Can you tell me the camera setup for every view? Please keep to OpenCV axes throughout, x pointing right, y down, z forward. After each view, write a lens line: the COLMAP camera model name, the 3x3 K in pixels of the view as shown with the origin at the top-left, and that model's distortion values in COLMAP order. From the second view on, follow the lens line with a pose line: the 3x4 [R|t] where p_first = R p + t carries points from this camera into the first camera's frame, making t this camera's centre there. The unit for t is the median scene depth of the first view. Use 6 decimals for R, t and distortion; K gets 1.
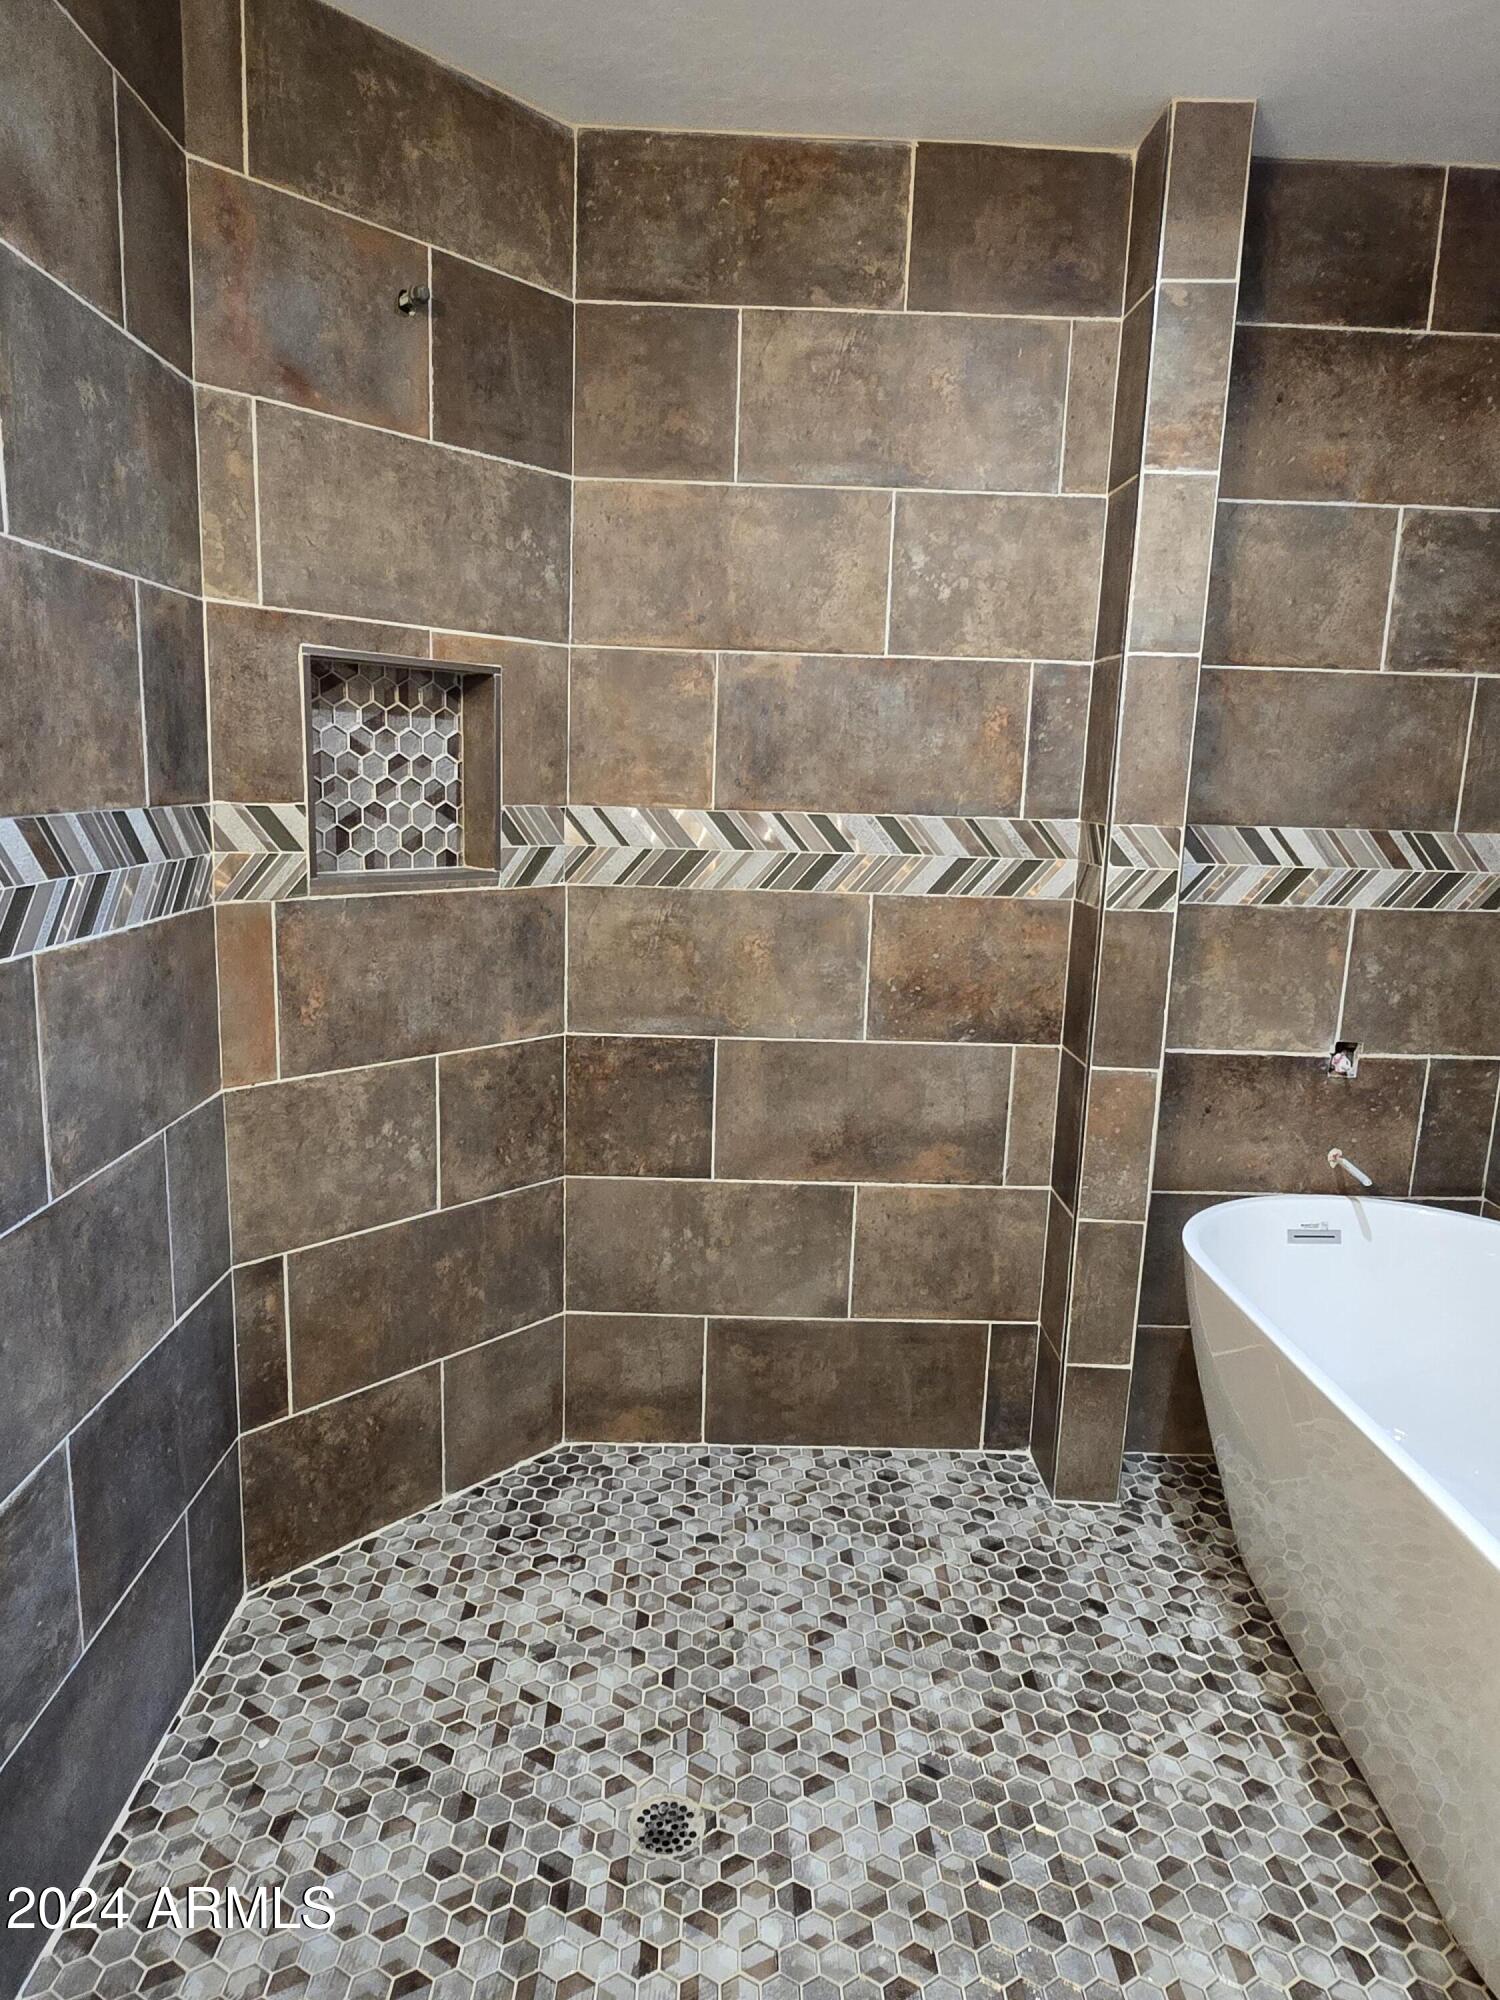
lens RADIAL K [[1207.6, 0, 740.7], [0, 1207.6, 984.0], [0, 0, 1]] dist [-0.003475, -0.002868]
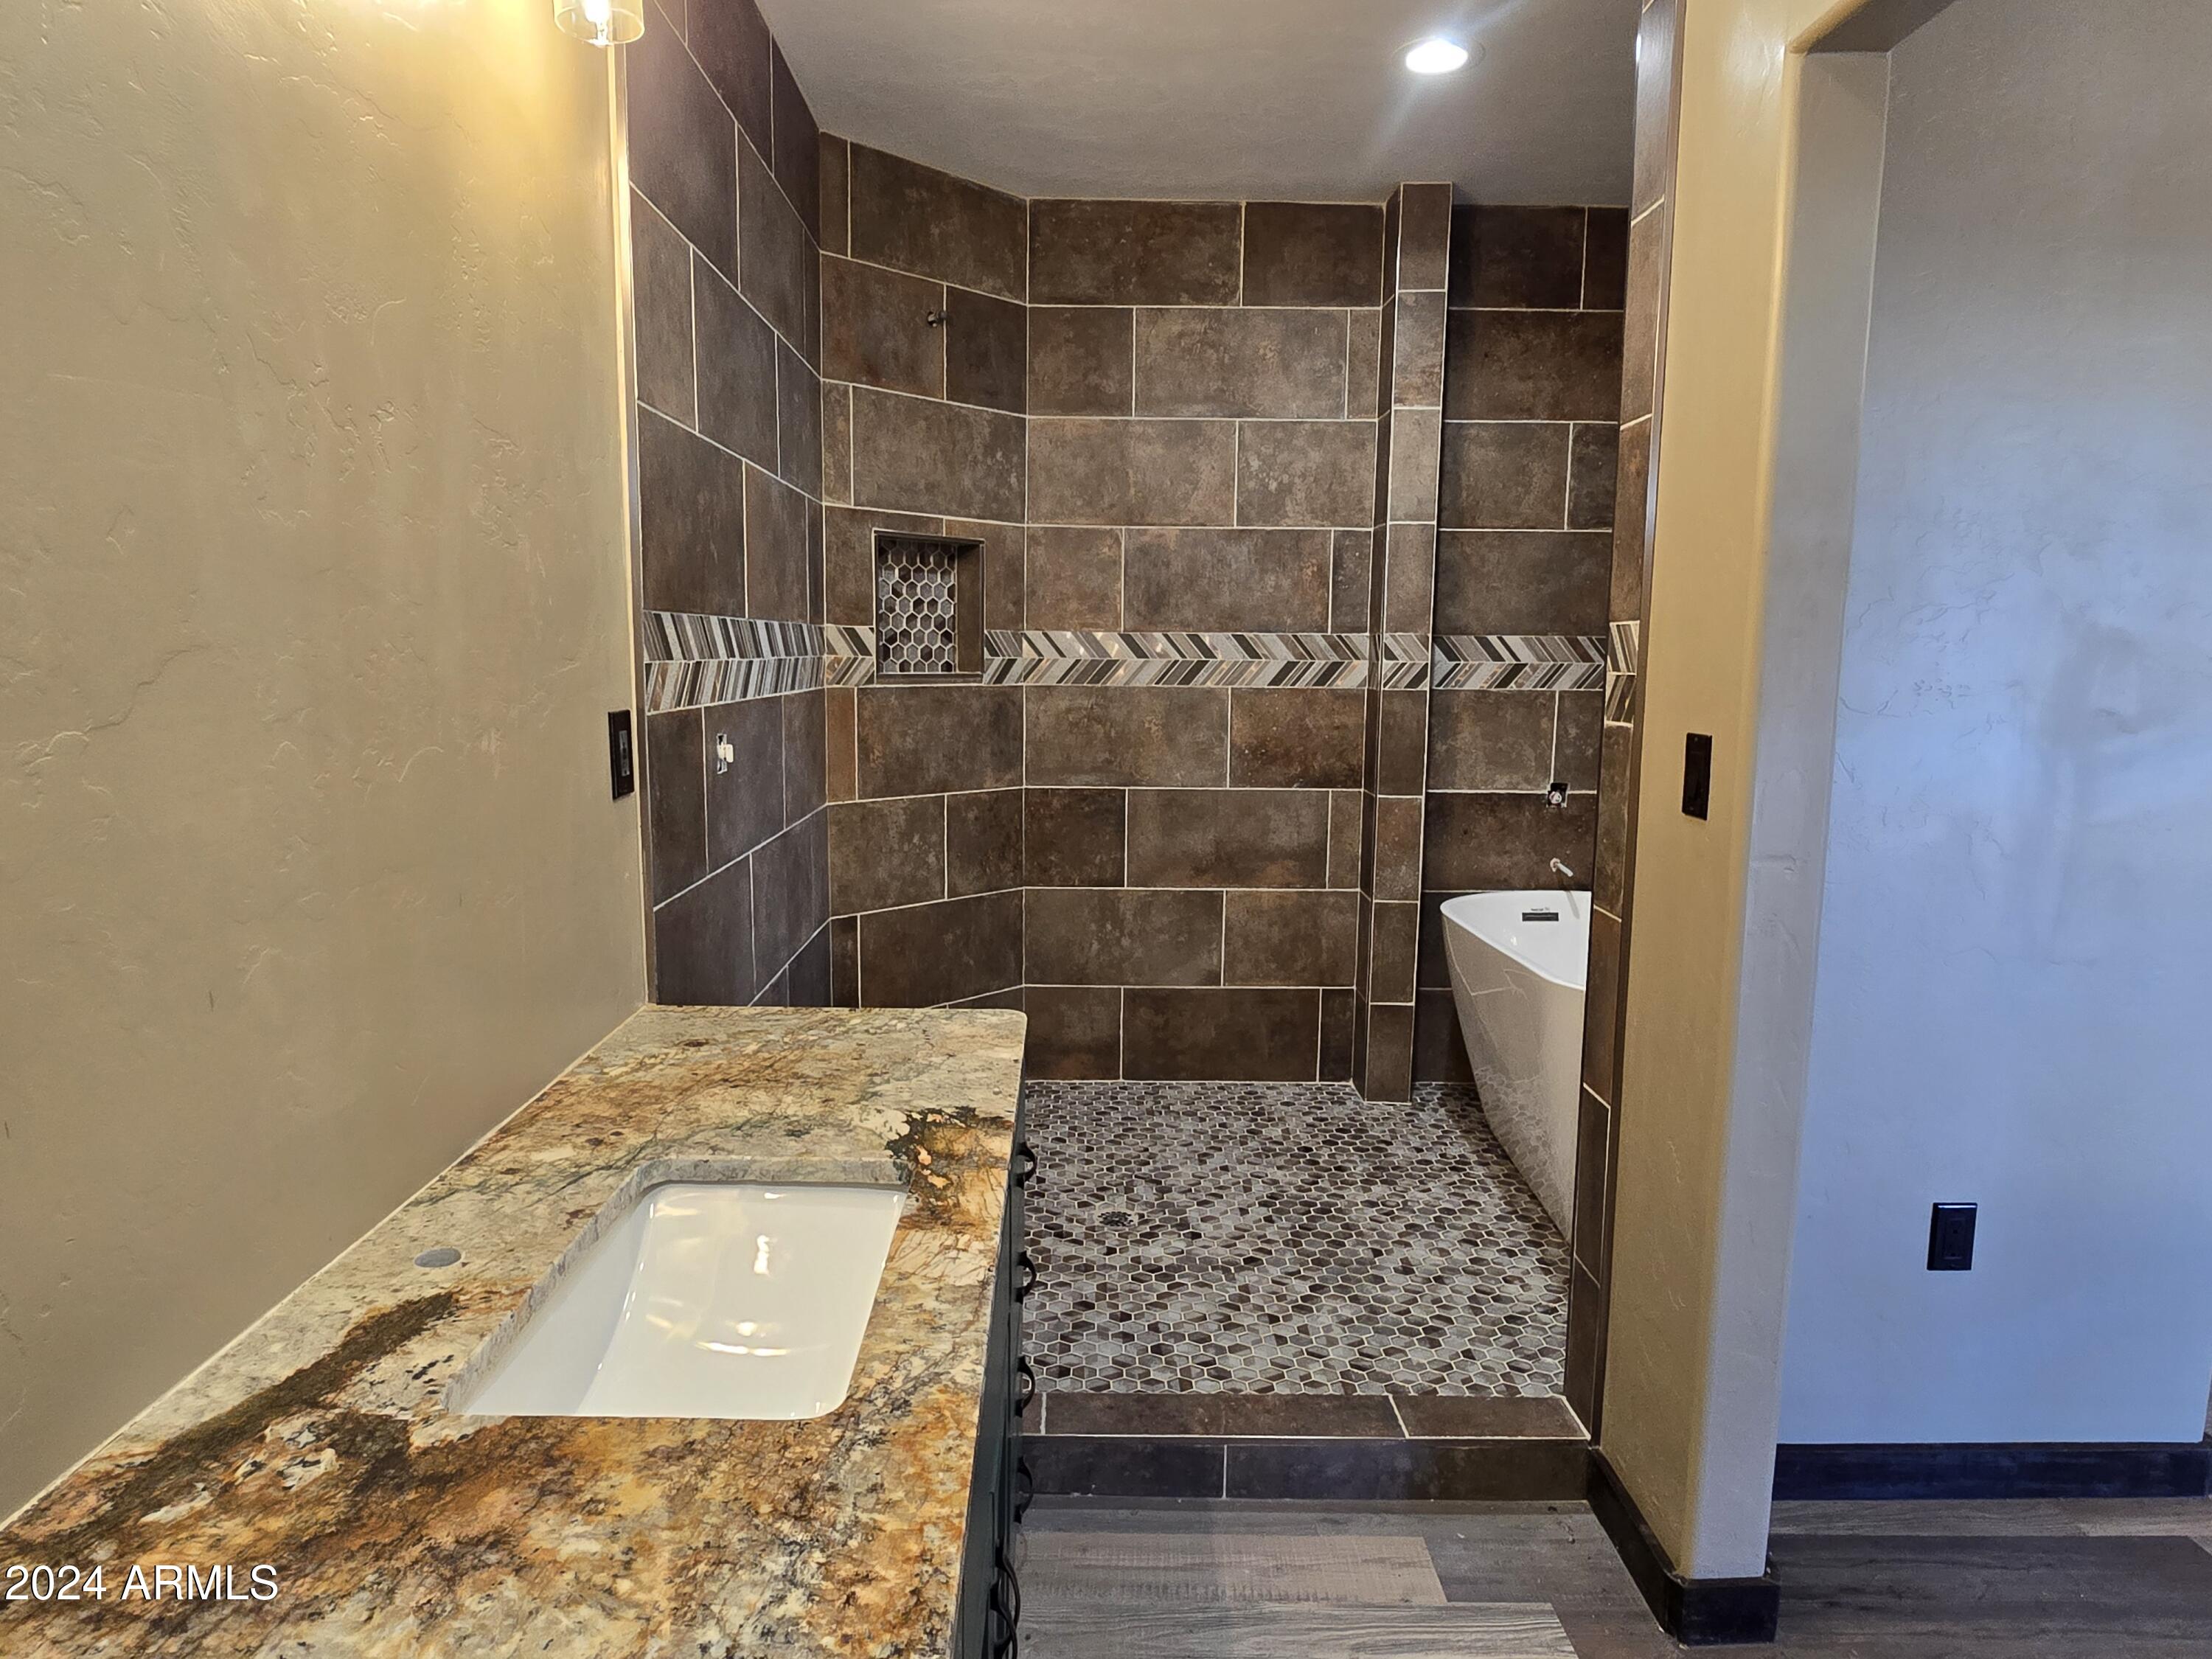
lens RADIAL K [[1335.6, 0, 1107.2], [0, 1335.6, 845.7], [0, 0, 1]] dist [-0.003475, -0.002868]
pose [[0.999768, -0.021043, -0.004602, -0.041379], [0.020896, 0.999338, -0.029786, 0.179370], [0.005226, 0.029683, 0.999546, -0.684092]]
